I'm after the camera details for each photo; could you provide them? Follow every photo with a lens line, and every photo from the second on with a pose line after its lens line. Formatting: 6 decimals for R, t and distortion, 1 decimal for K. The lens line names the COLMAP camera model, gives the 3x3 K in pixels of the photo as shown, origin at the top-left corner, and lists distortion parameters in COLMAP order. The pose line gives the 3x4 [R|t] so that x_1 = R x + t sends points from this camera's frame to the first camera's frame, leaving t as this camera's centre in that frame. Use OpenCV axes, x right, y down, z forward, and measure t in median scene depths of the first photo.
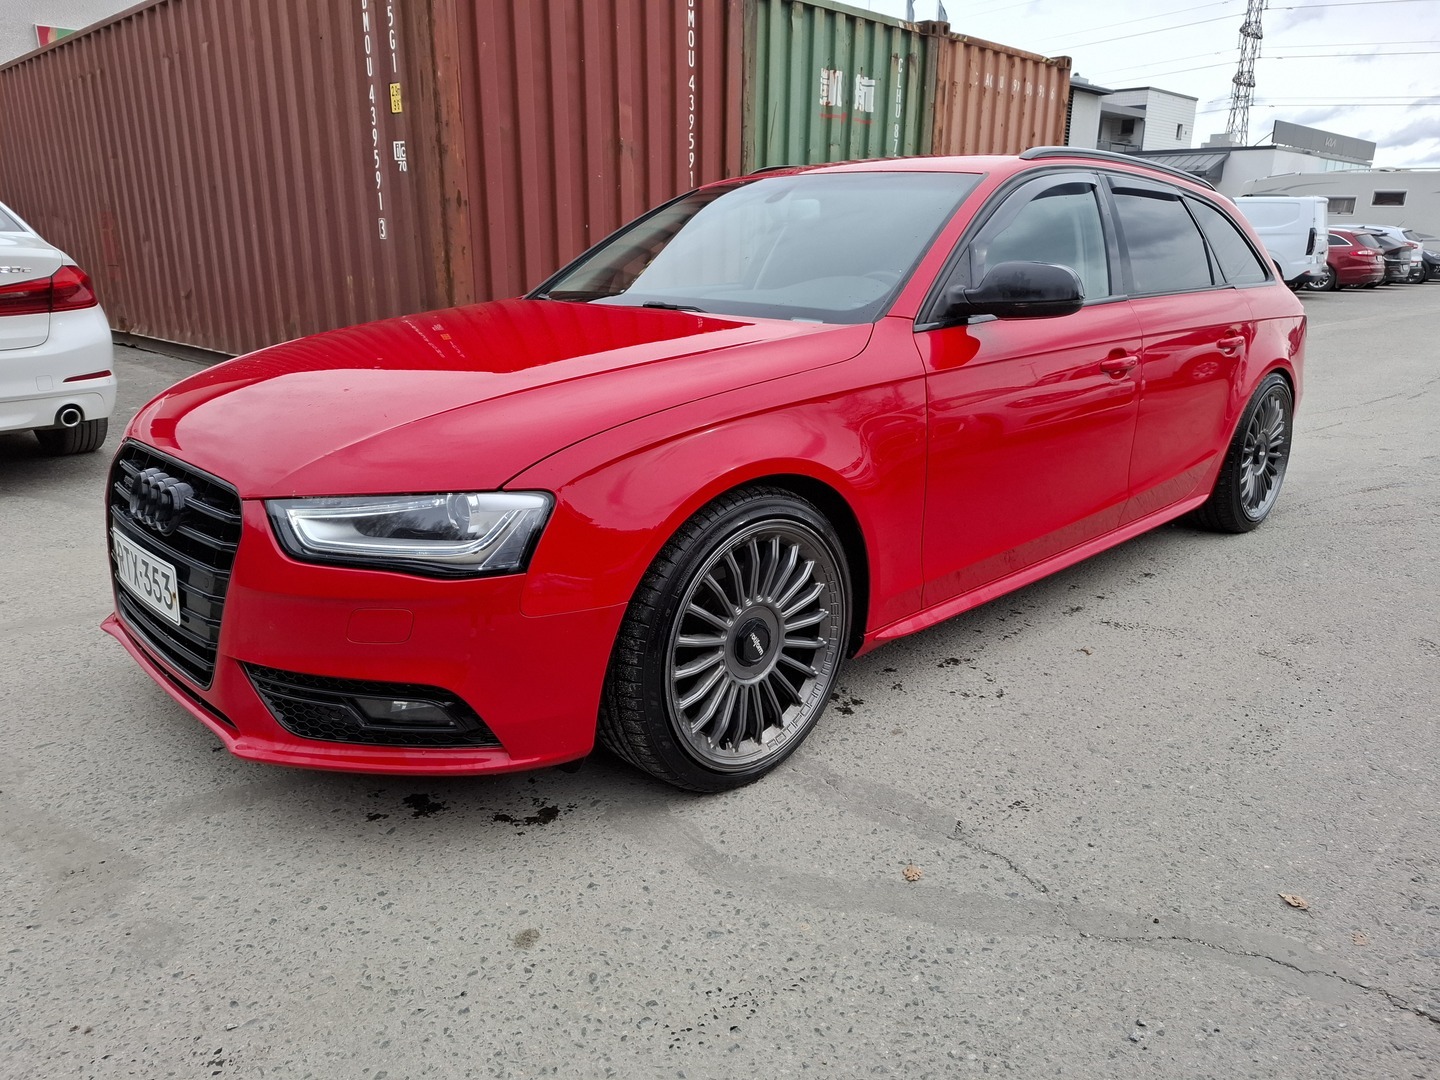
lens RADIAL K [[1044.5, 0, 726.4], [0, 1044.5, 549.0], [0, 0, 1]] dist [0.014716, -0.021891]
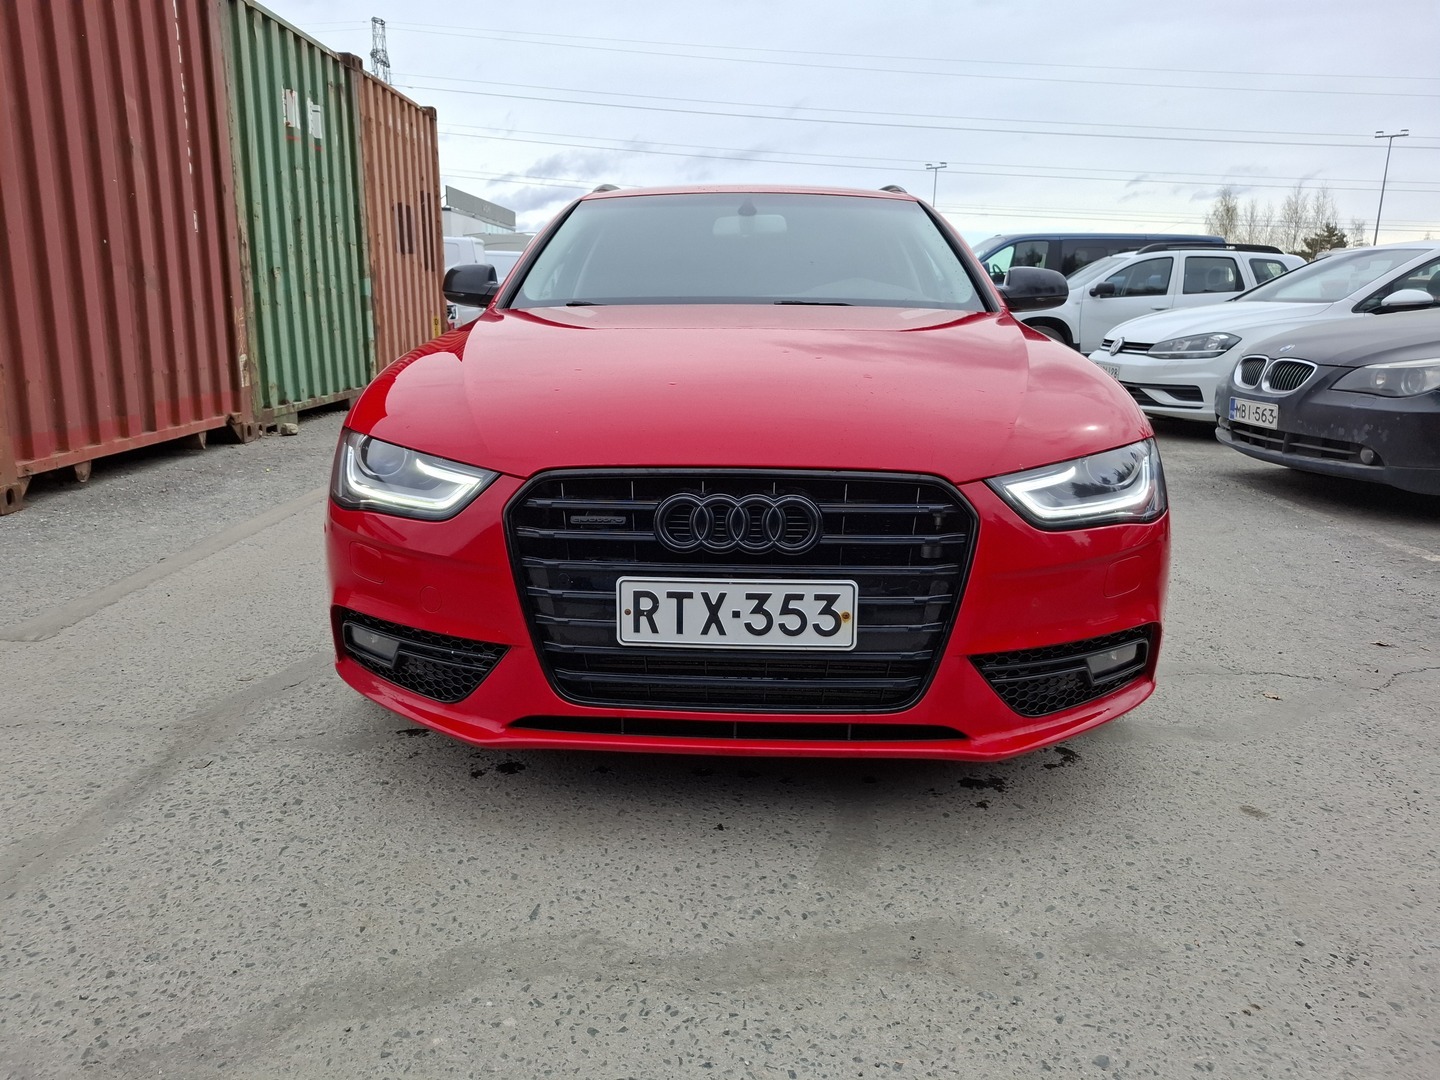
lens RADIAL K [[1044.5, 0, 727.9], [0, 1044.5, 530.0], [0, 0, 1]] dist [0.014716, -0.021891]
pose [[0.706669, -0.145433, 0.692436, -0.376208], [0.190316, 0.981650, 0.011949, -0.016976], [-0.681468, 0.123338, 0.721380, 0.141905]]
